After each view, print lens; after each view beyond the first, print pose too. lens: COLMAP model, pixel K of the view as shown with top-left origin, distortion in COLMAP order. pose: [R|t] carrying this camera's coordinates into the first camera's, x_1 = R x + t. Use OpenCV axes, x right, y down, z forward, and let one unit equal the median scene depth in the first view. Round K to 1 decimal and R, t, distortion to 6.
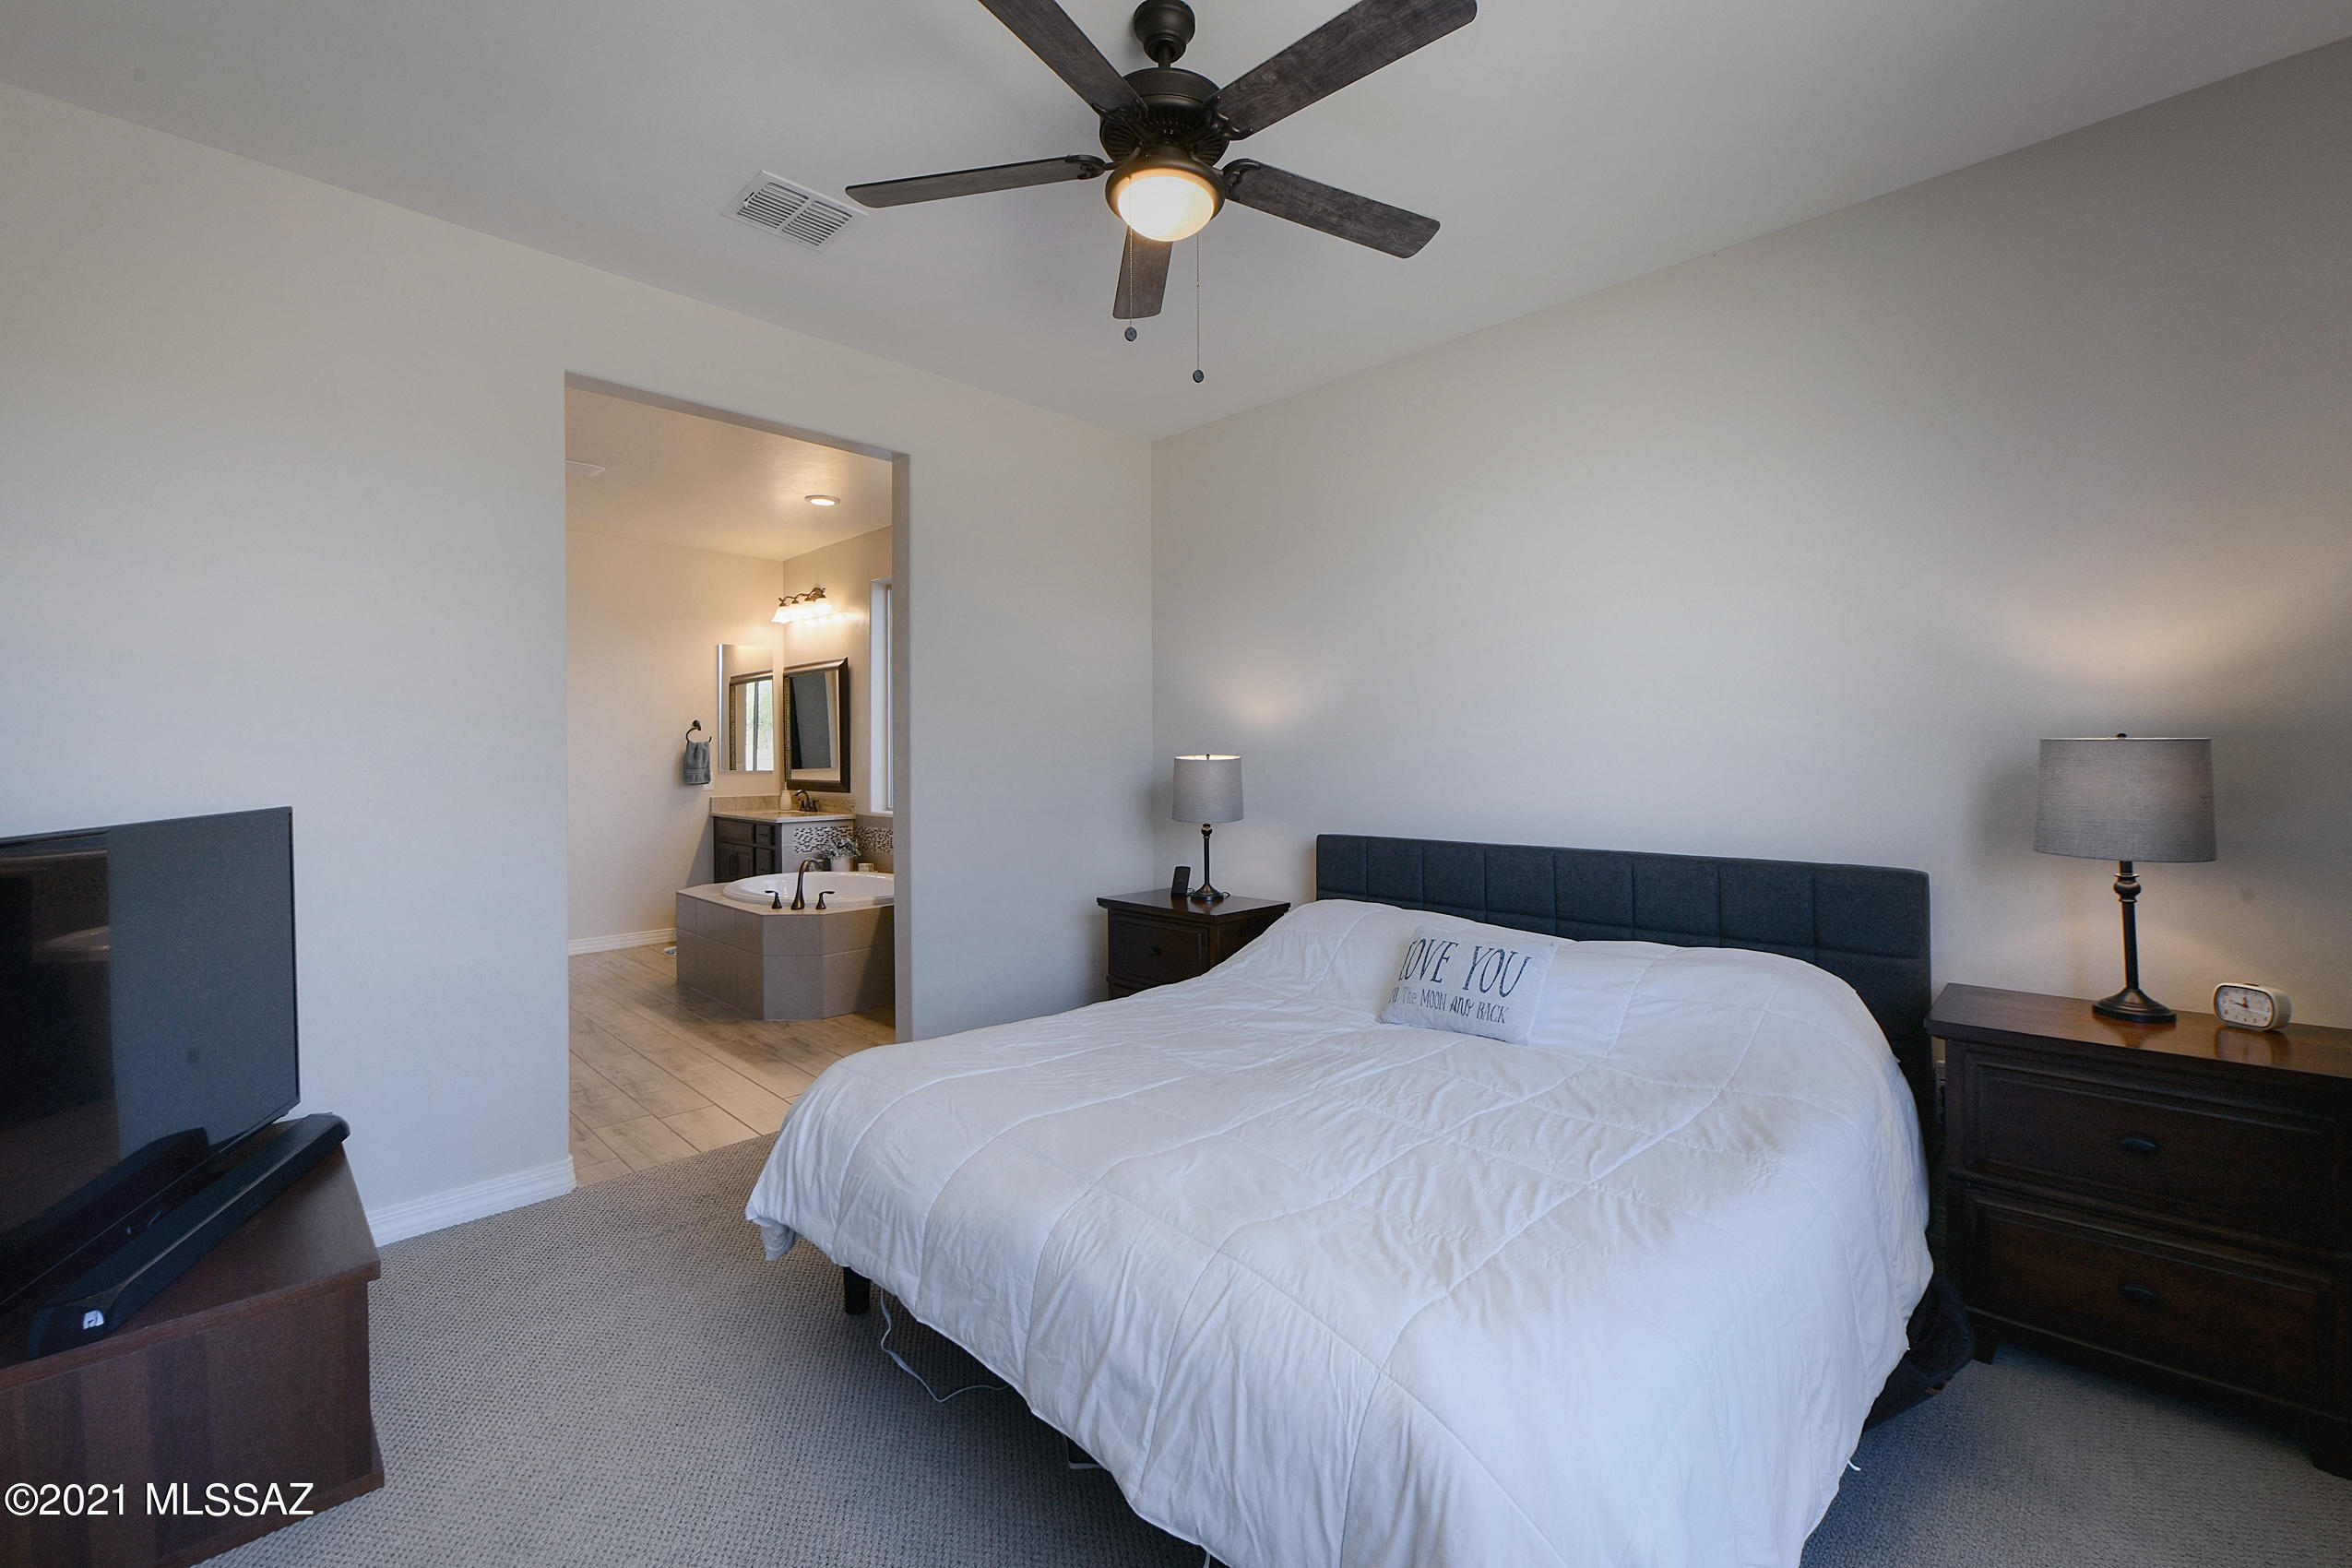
lens RADIAL K [[968.0, 0, 1226.2], [0, 968.0, 756.1], [0, 0, 1]] dist [-0.008965, 0.000494]
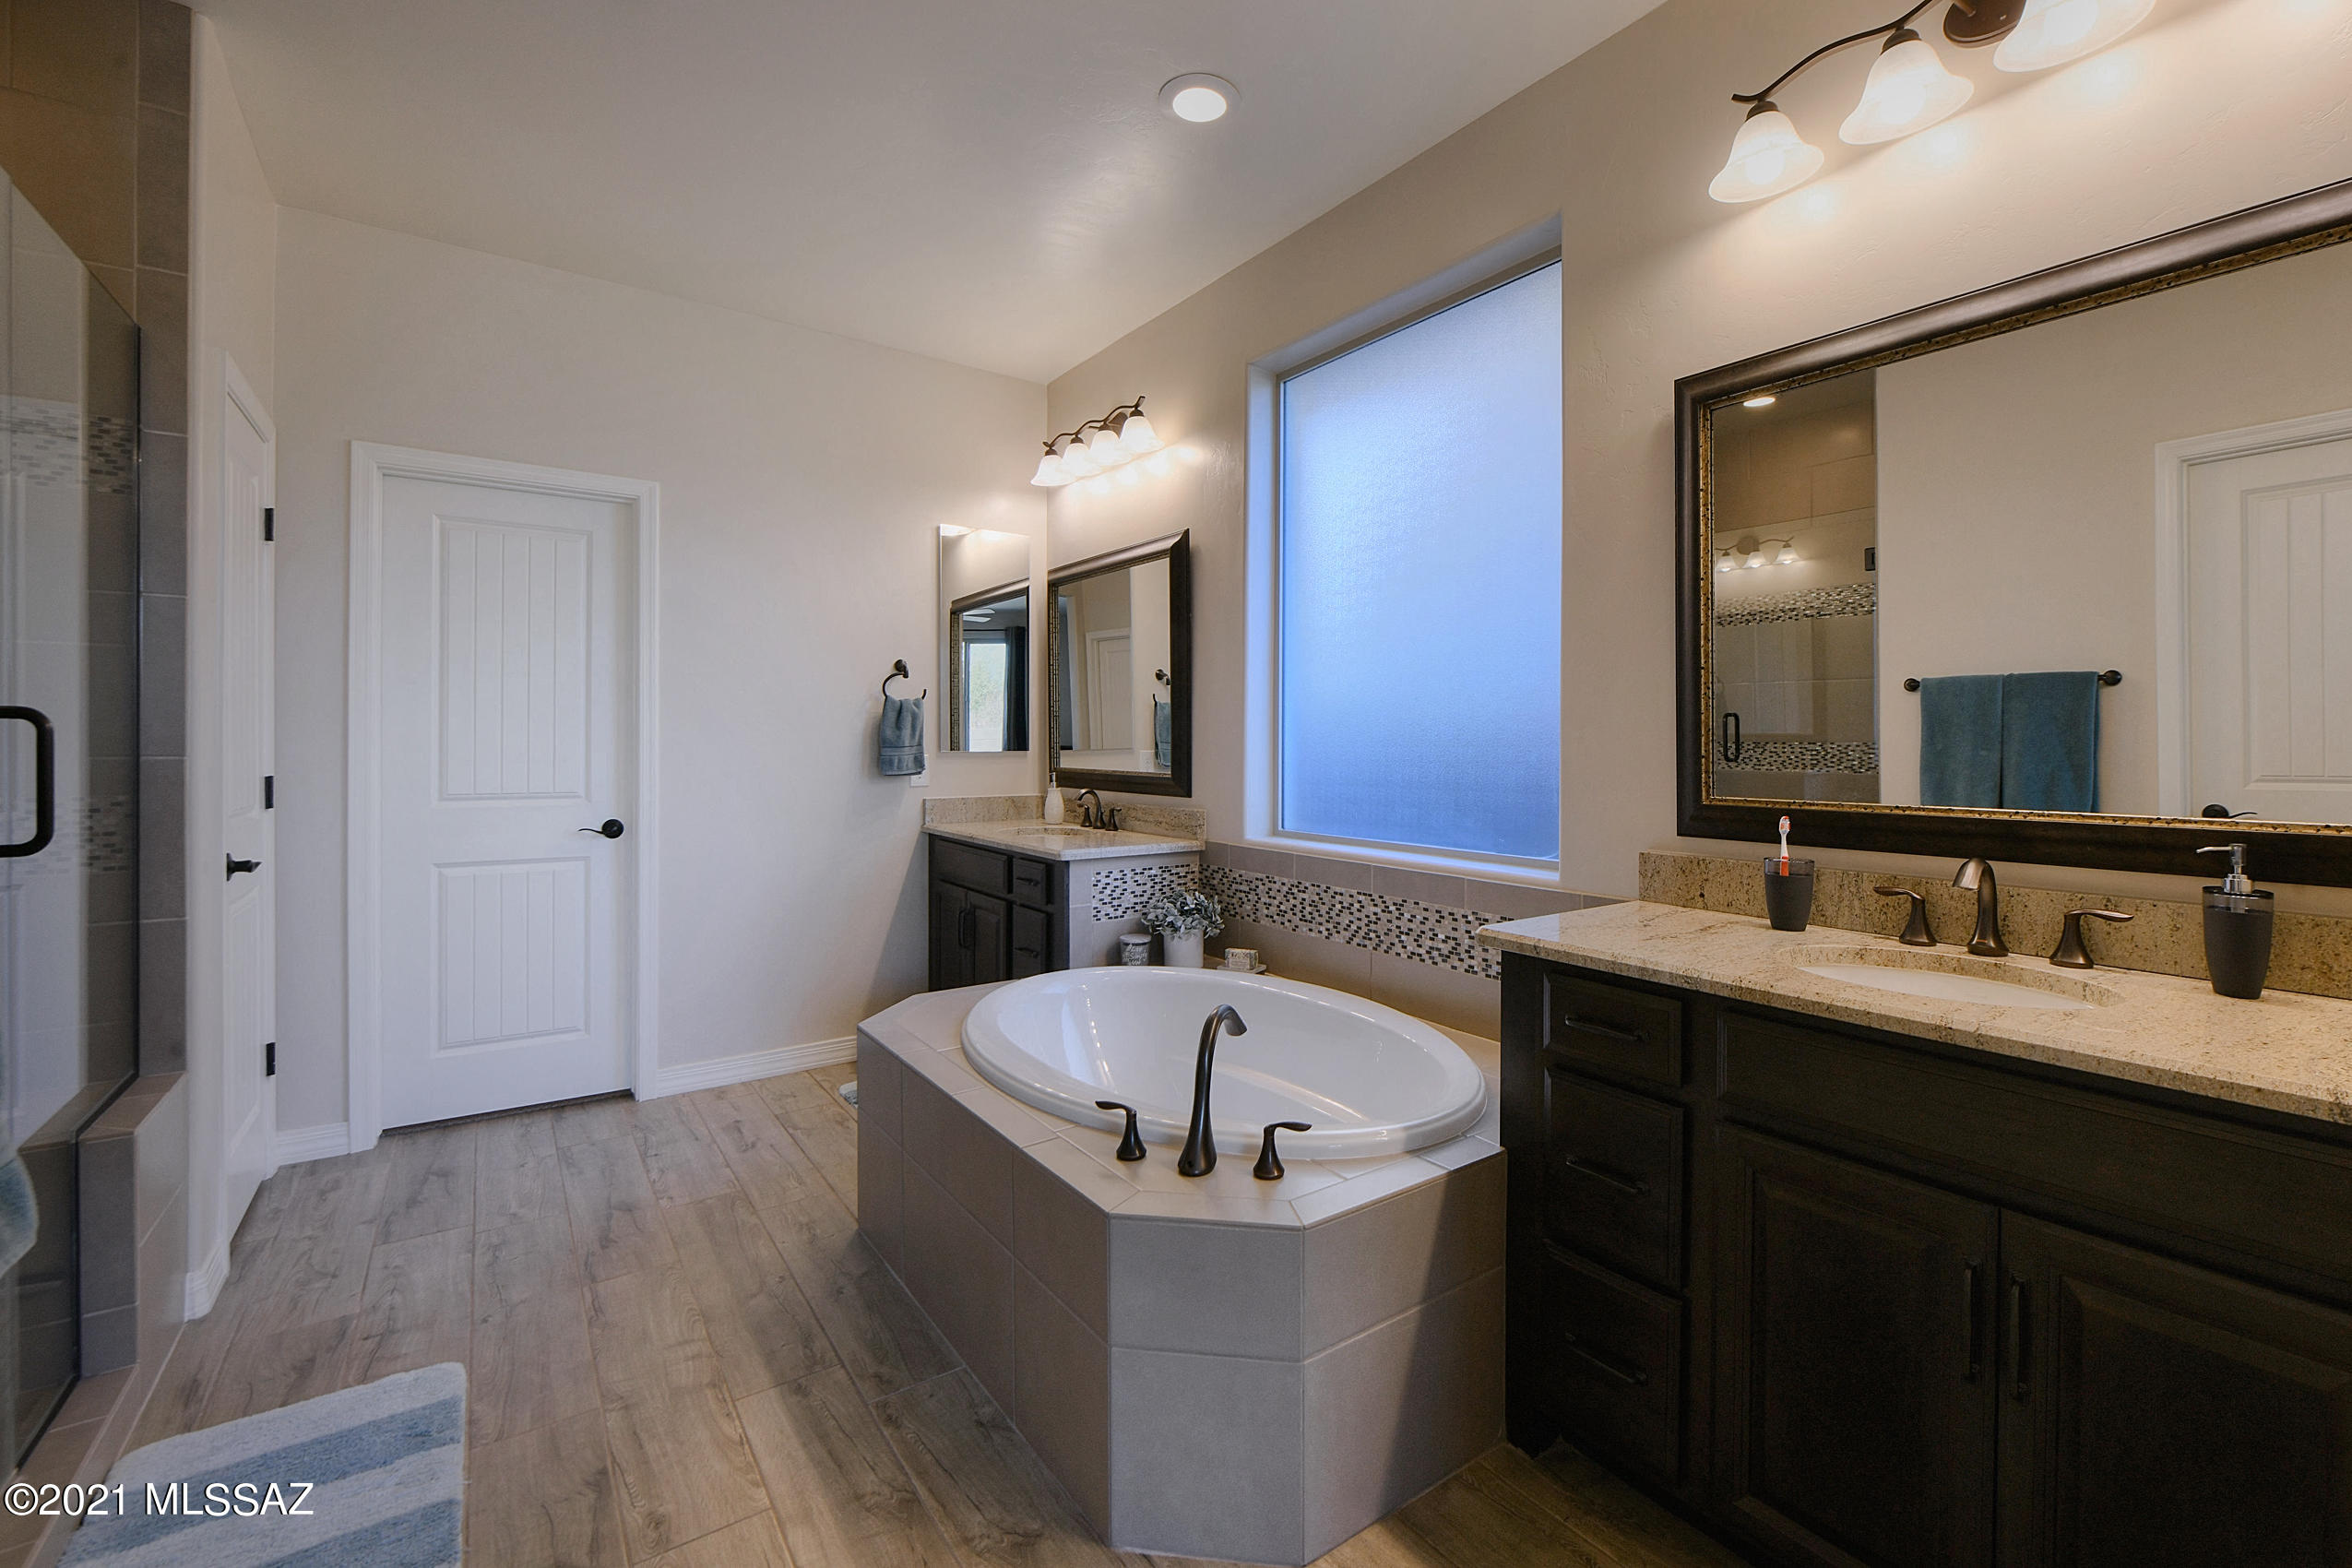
lens RADIAL K [[968.0, 0, 1282.3], [0, 968.0, 757.2], [0, 0, 1]] dist [-0.008965, 0.000494]
pose [[0.993007, 0.014768, -0.117125, -0.479751], [-0.013117, 0.999804, 0.014854, 0.014609], [0.117321, -0.013214, 0.993006, 0.856669]]
